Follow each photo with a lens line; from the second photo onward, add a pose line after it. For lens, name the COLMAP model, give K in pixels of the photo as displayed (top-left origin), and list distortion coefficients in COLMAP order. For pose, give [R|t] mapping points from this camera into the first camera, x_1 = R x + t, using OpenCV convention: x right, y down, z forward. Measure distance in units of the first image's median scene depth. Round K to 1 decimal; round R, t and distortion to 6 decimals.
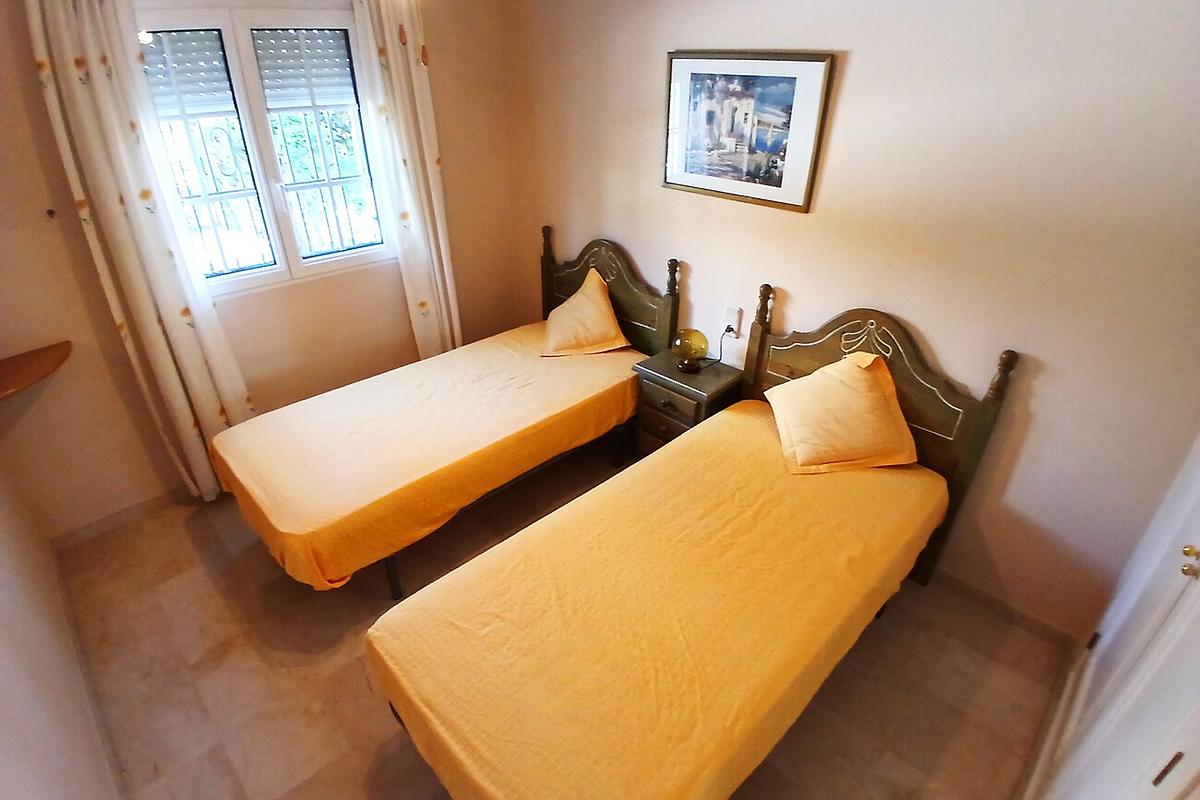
lens RADIAL K [[607.5, 0, 600.0], [0, 607.5, 400.0], [0, 0, 1]] dist [-0.000727, -0.045724]
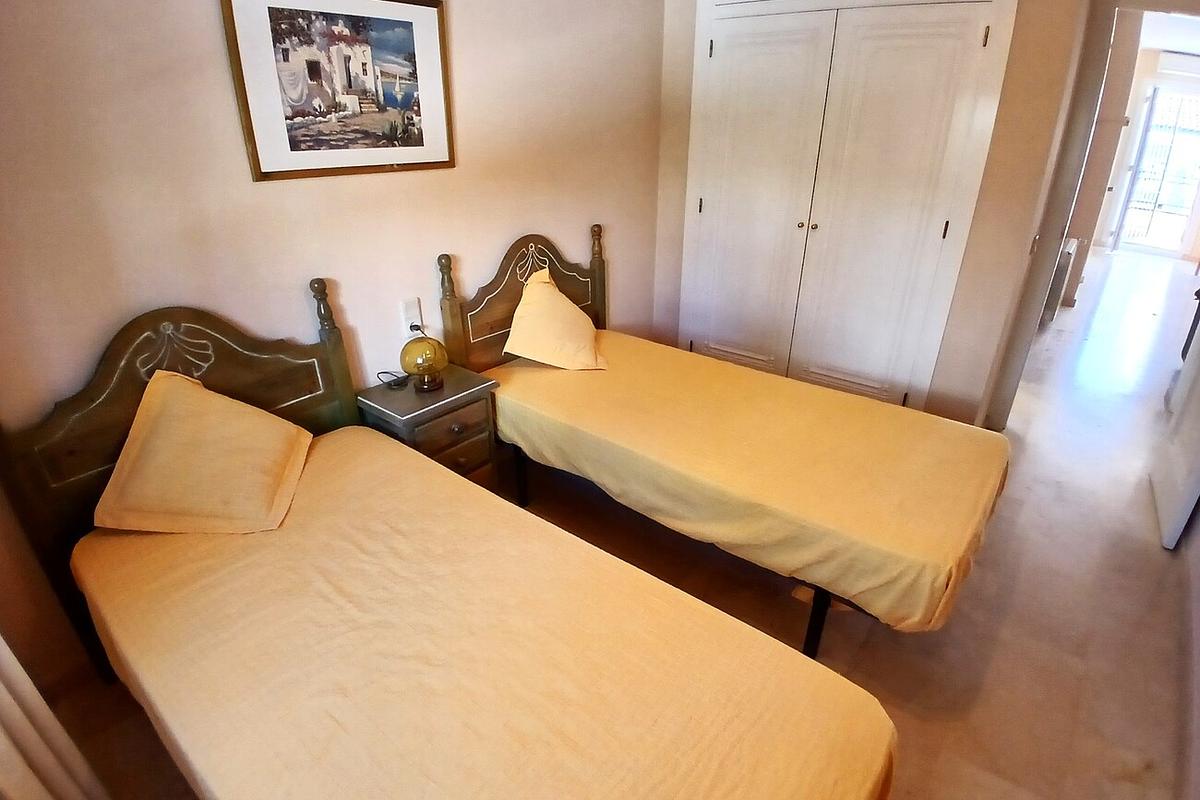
lens RADIAL K [[607.5, 0, 600.0], [0, 607.5, 400.0], [0, 0, 1]] dist [-0.000727, -0.045724]
pose [[-0.103705, -0.420859, 0.901179, -0.708404], [0.488744, 0.767562, 0.414702, -0.303602], [-0.866242, 0.483452, 0.126092, 0.835899]]
